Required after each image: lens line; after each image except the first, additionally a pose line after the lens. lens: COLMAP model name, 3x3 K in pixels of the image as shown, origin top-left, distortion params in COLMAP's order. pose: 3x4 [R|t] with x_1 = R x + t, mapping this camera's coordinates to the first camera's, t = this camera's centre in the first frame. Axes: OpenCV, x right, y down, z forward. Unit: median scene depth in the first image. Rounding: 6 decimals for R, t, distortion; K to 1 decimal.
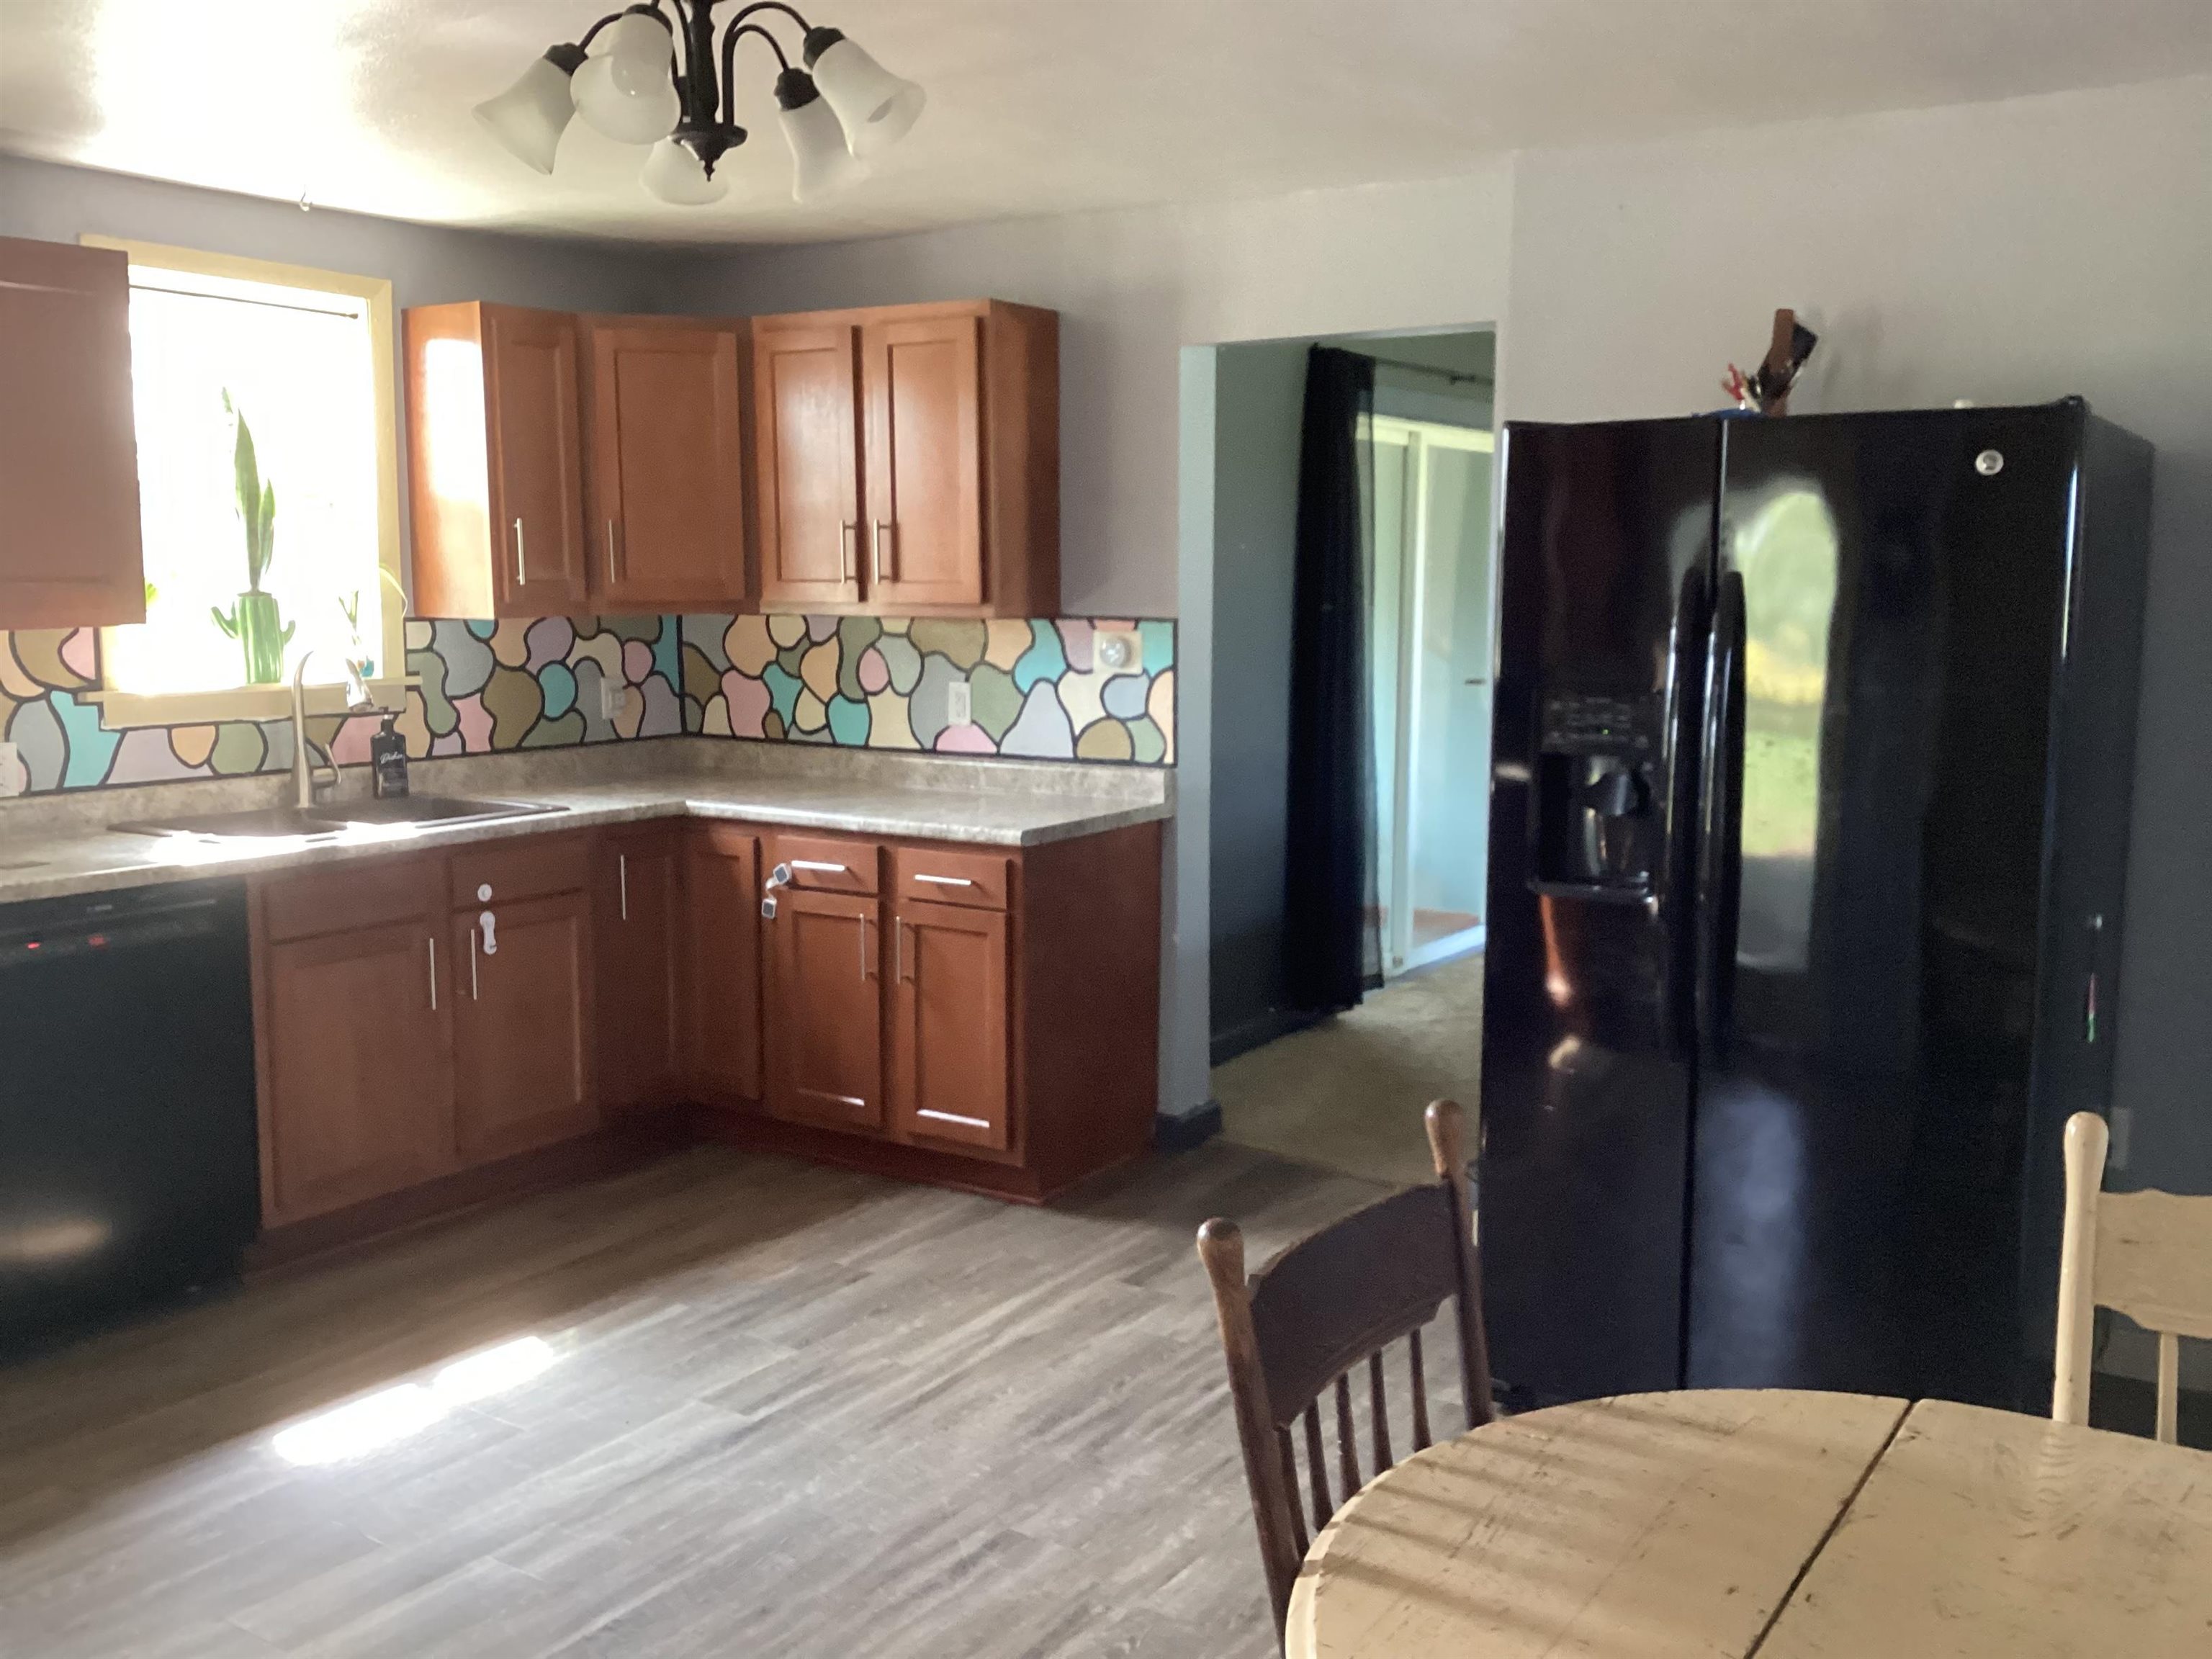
lens RADIAL K [[1984.9, 0, 1106.0], [0, 1984.9, 829.5], [0, 0, 1]] dist [-0.010393, -0.011828]
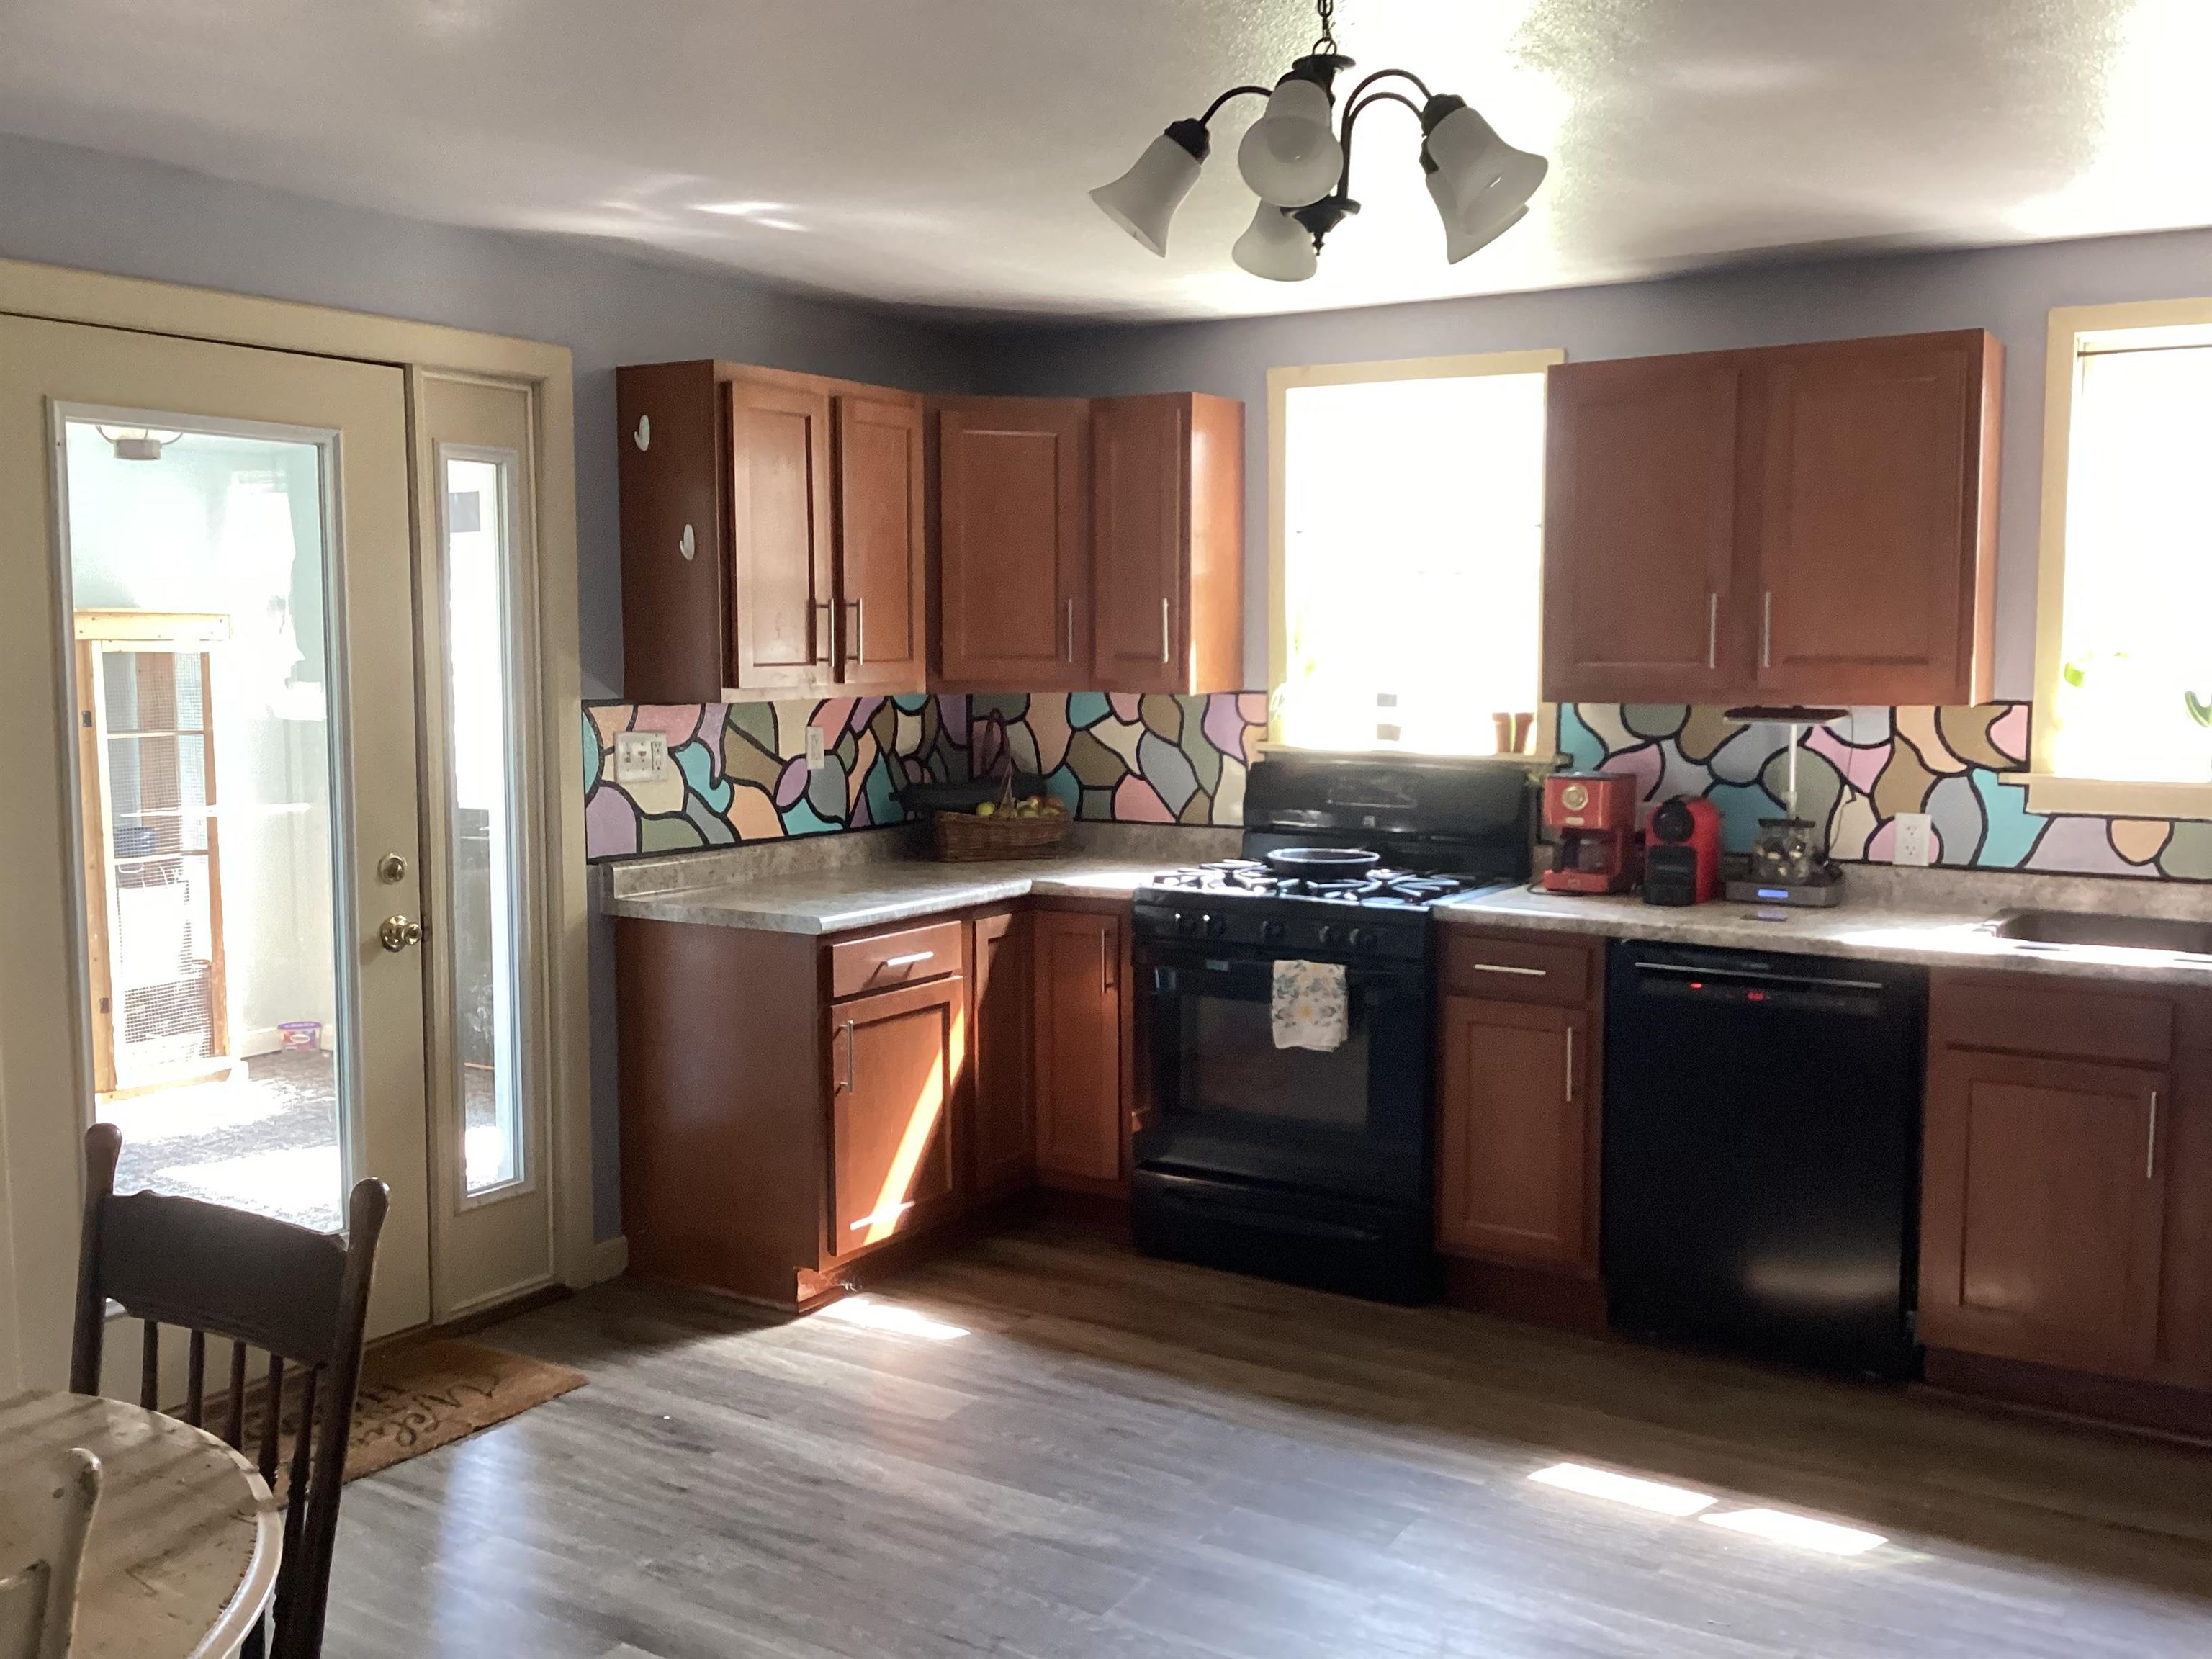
lens RADIAL K [[1984.9, 0, 1106.0], [0, 1984.9, 829.5], [0, 0, 1]] dist [-0.010393, -0.011828]
pose [[0.007690, 0.088318, -0.996063, 0.477841], [-0.126808, 0.988137, 0.086636, -0.070865], [0.991897, 0.125642, 0.018798, 0.543568]]
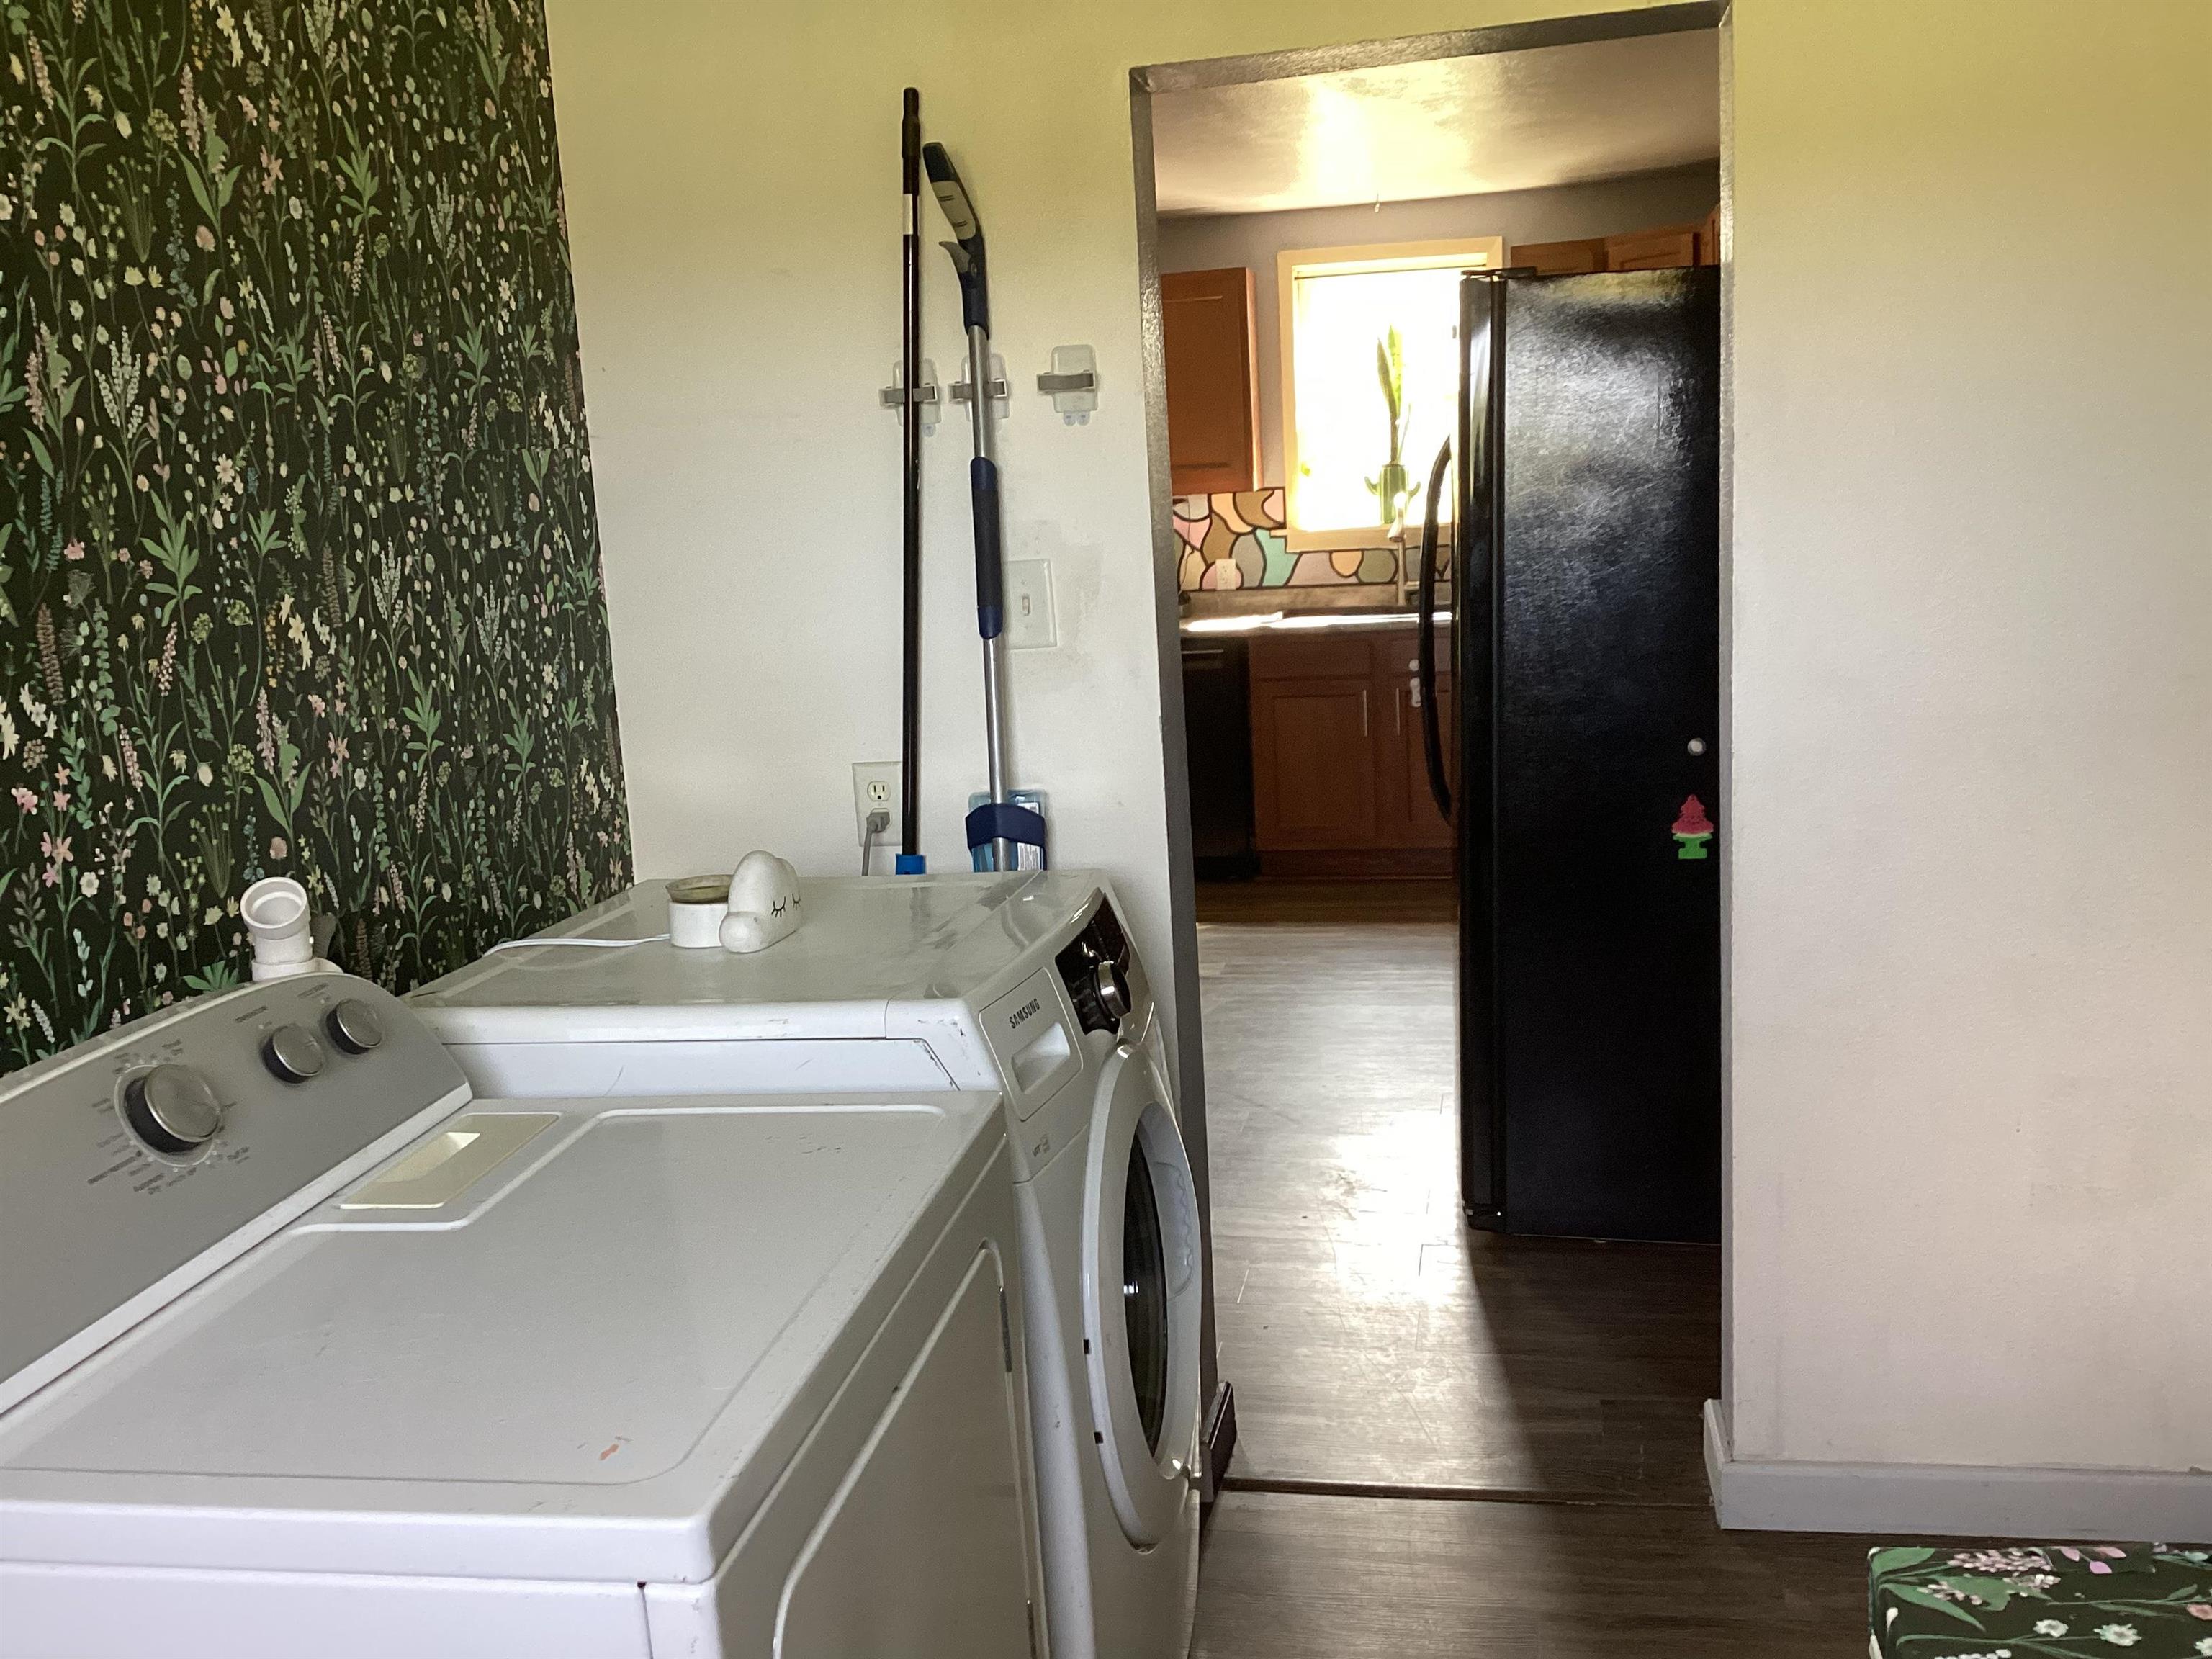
lens RADIAL K [[1954.8, 0, 1106.0], [0, 1954.8, 829.5], [0, 0, 1]] dist [0.070006, -0.002355]
pose [[0.367245, 0.142170, -0.919194, 1.033451], [-0.066056, 0.989741, 0.126690, -0.018444], [0.927775, 0.014192, 0.372869, 0.241606]]
